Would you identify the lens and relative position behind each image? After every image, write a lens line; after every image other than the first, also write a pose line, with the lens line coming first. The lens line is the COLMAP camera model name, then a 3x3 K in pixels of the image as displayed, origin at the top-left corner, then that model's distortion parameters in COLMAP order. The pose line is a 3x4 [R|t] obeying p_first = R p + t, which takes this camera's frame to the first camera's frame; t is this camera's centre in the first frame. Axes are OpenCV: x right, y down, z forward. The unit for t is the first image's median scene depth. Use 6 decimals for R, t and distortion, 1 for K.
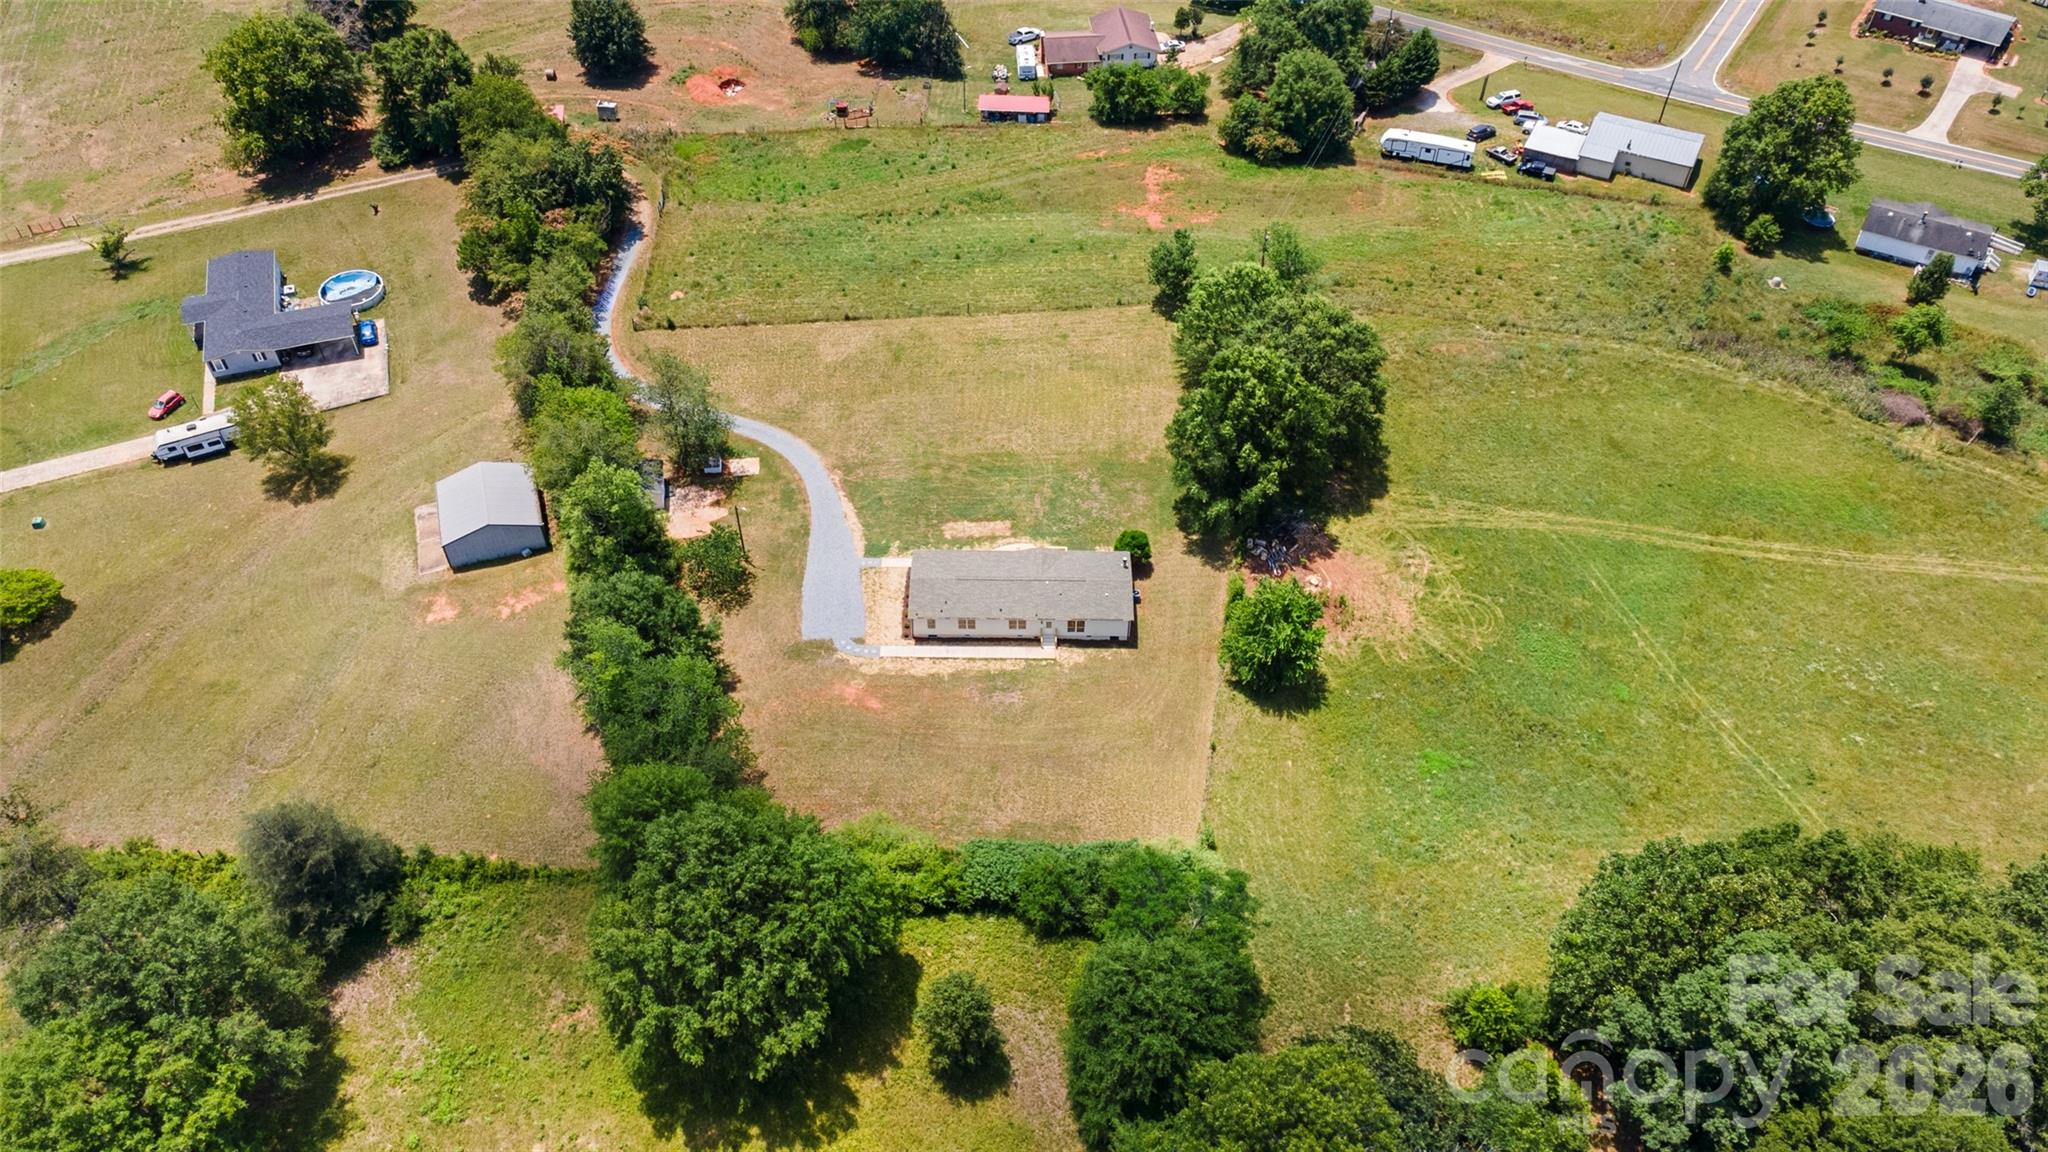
lens RADIAL K [[1493.6, 0, 1029.8], [0, 1493.6, 567.5], [0, 0, 1]] dist [0.019345, 0.039393]
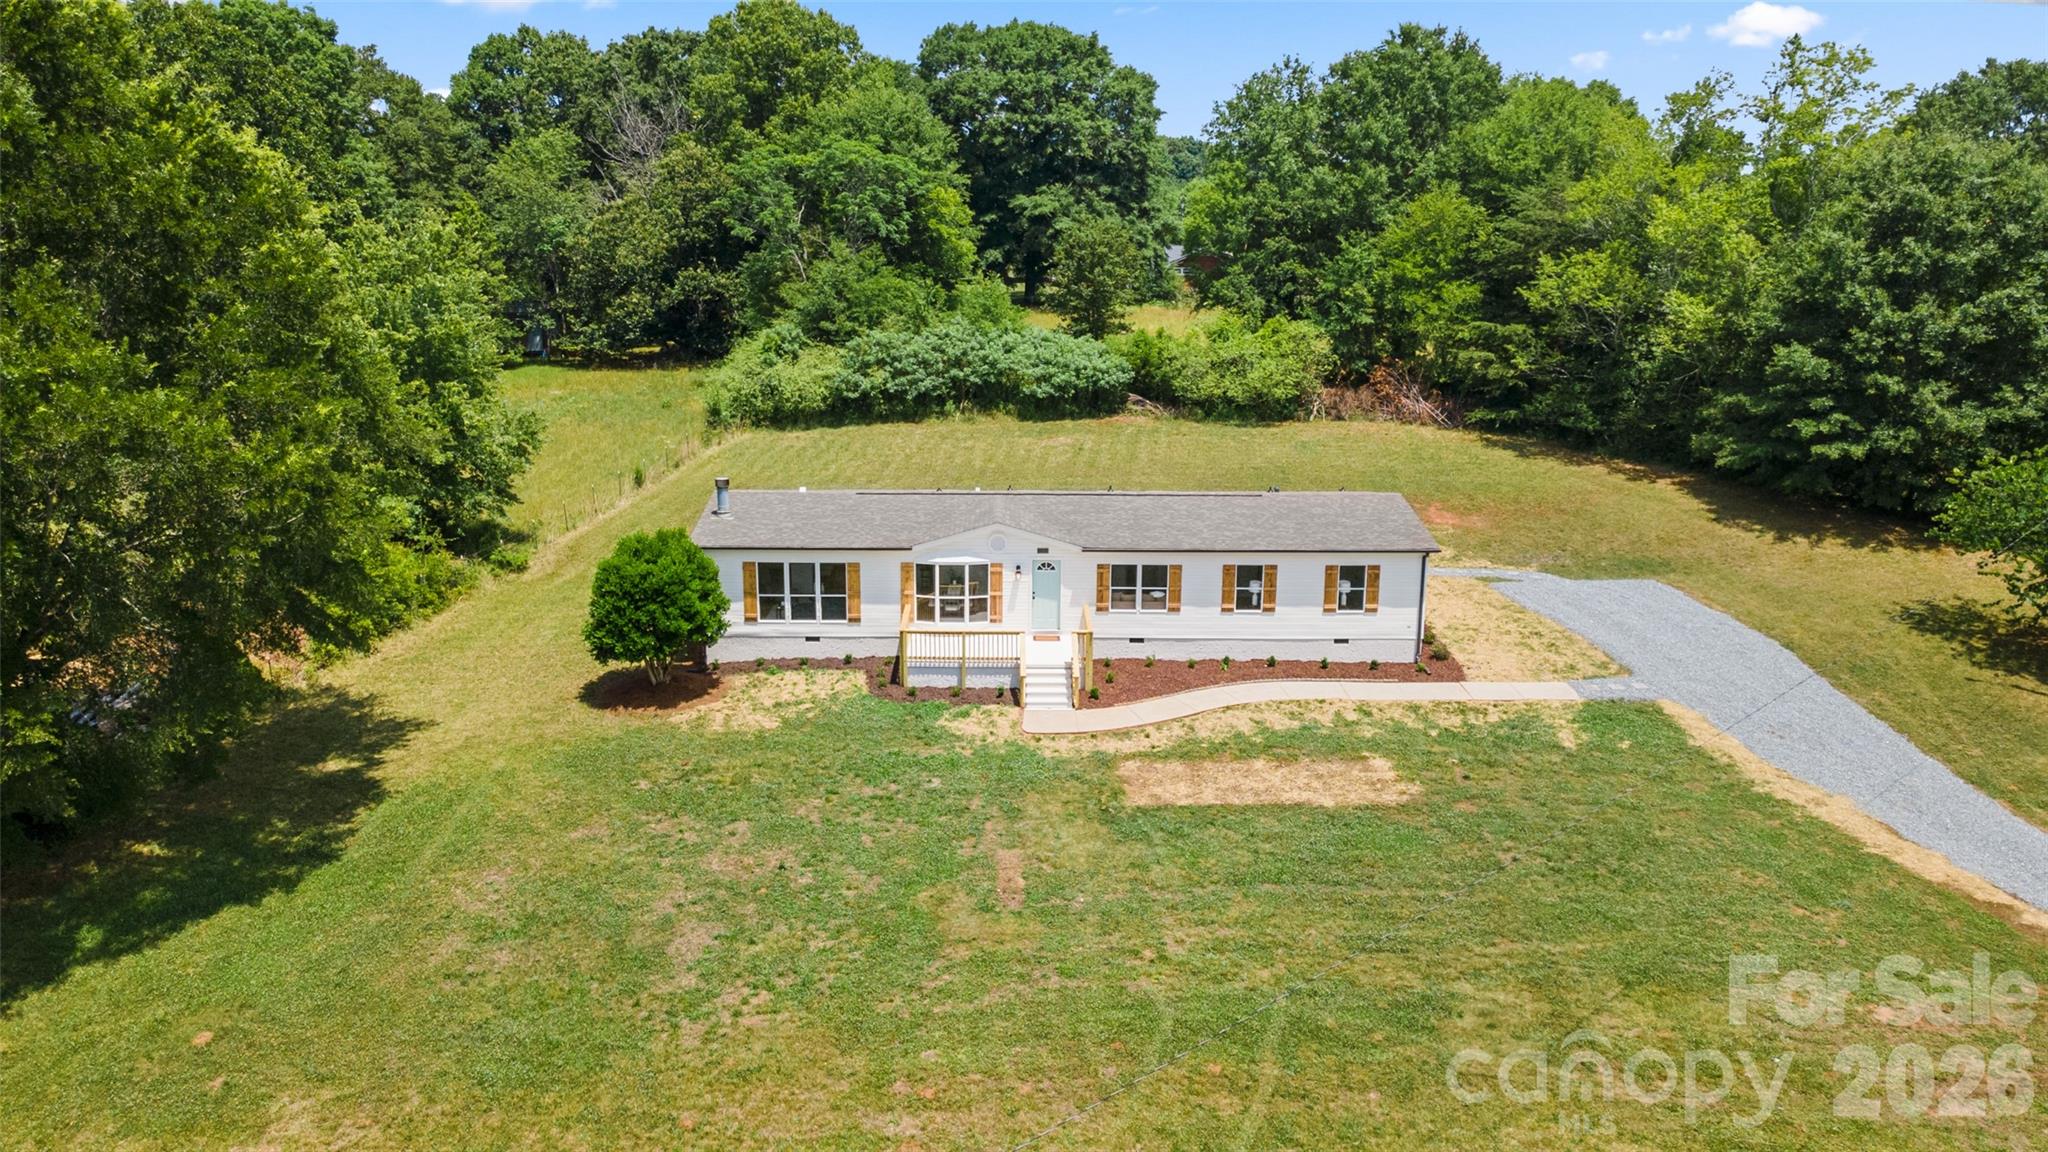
lens RADIAL K [[1493.6, 0, 1026.6], [0, 1493.6, 578.3], [0, 0, 1]] dist [0.019345, 0.039393]
pose [[-0.999566, -0.011044, -0.027295, 0.008504], [-0.029163, 0.499298, 0.865940, -0.231080], [0.004065, 0.866360, -0.499403, 1.037727]]
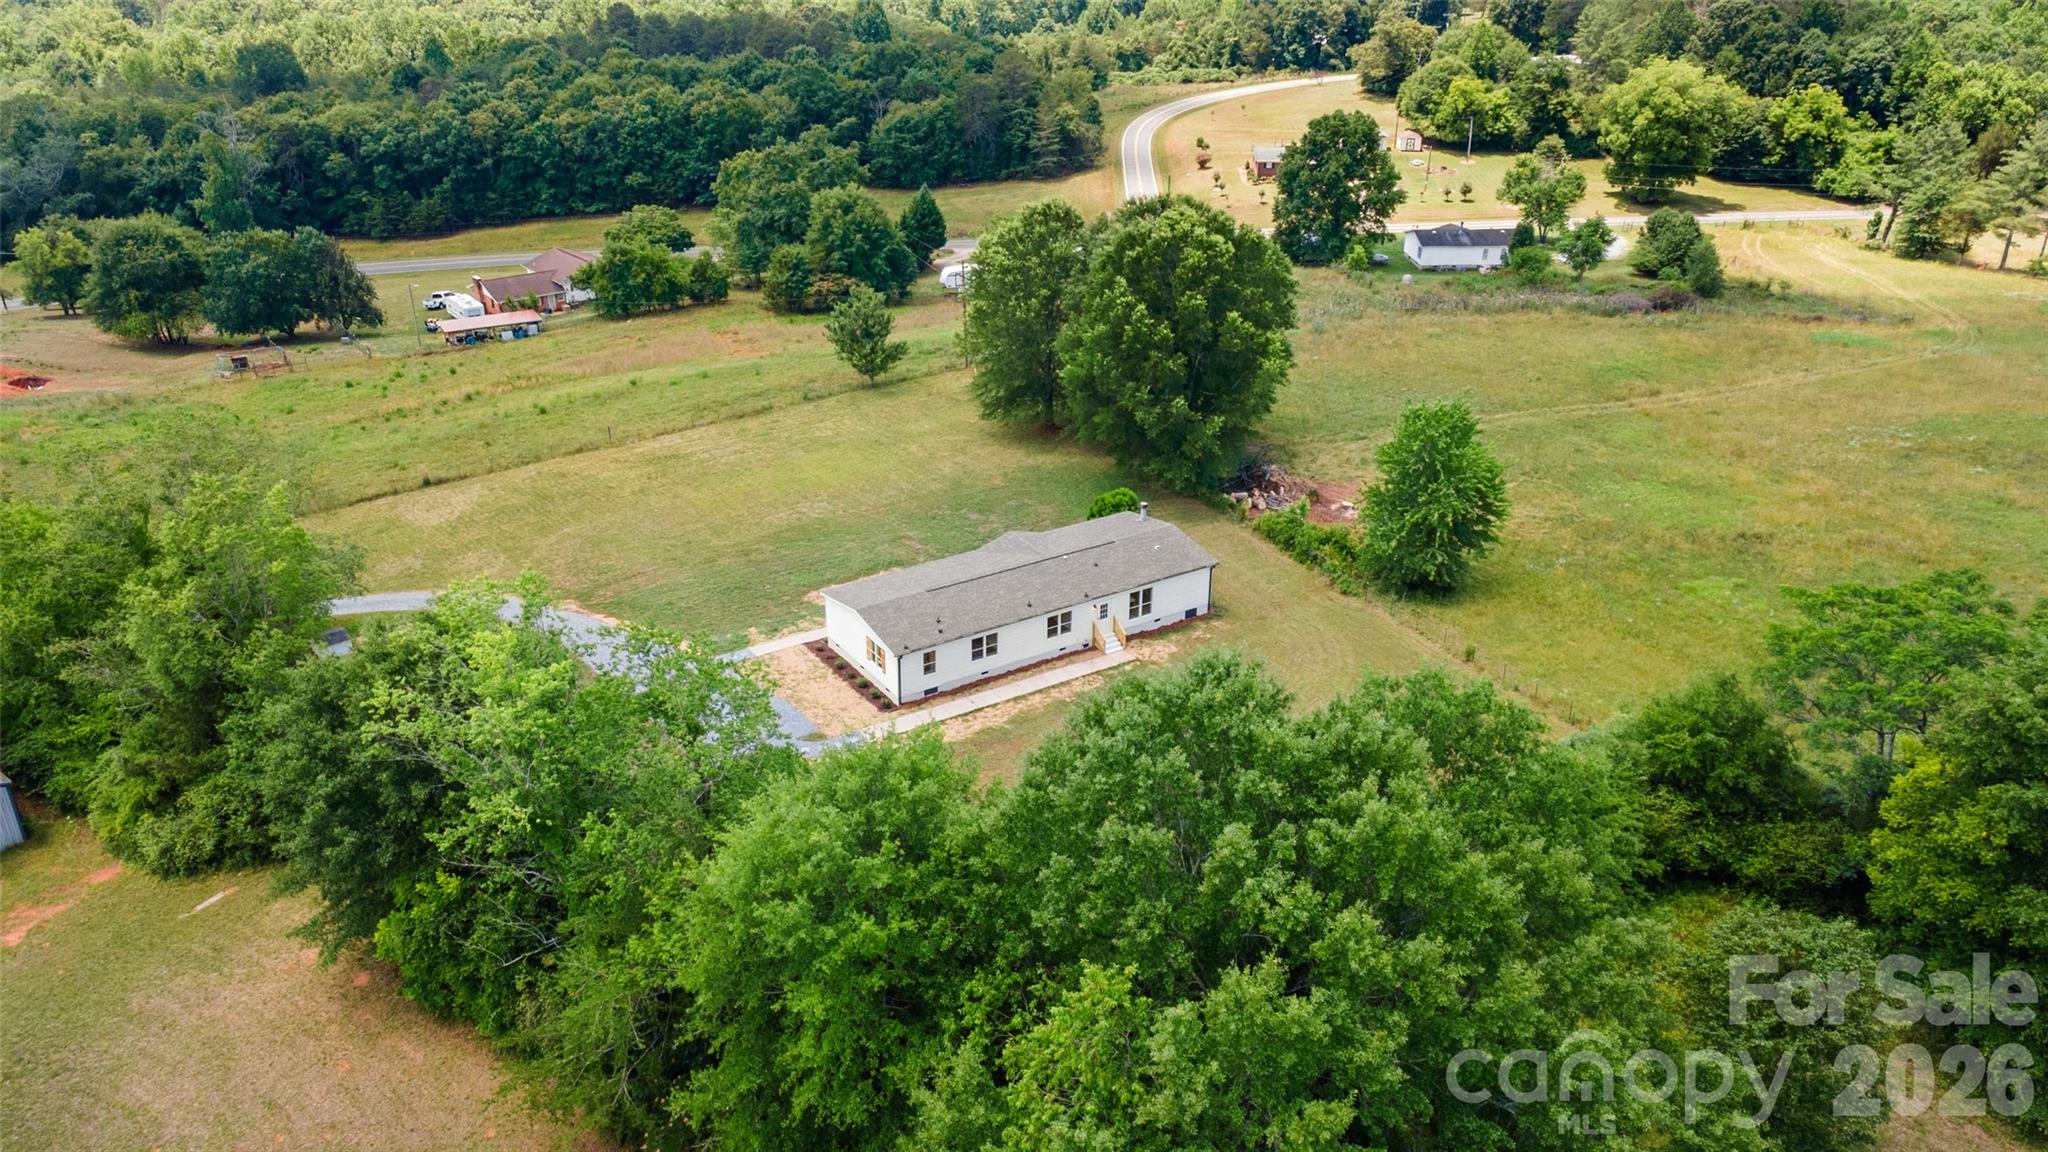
lens RADIAL K [[1493.6, 0, 1028.5], [0, 1493.6, 562.1], [0, 0, 1]] dist [0.019345, 0.039393]
pose [[0.837673, -0.233360, 0.493808, -0.260210], [0.396658, 0.881454, -0.256323, 0.139896], [-0.375454, 0.410588, 0.830934, 0.448562]]
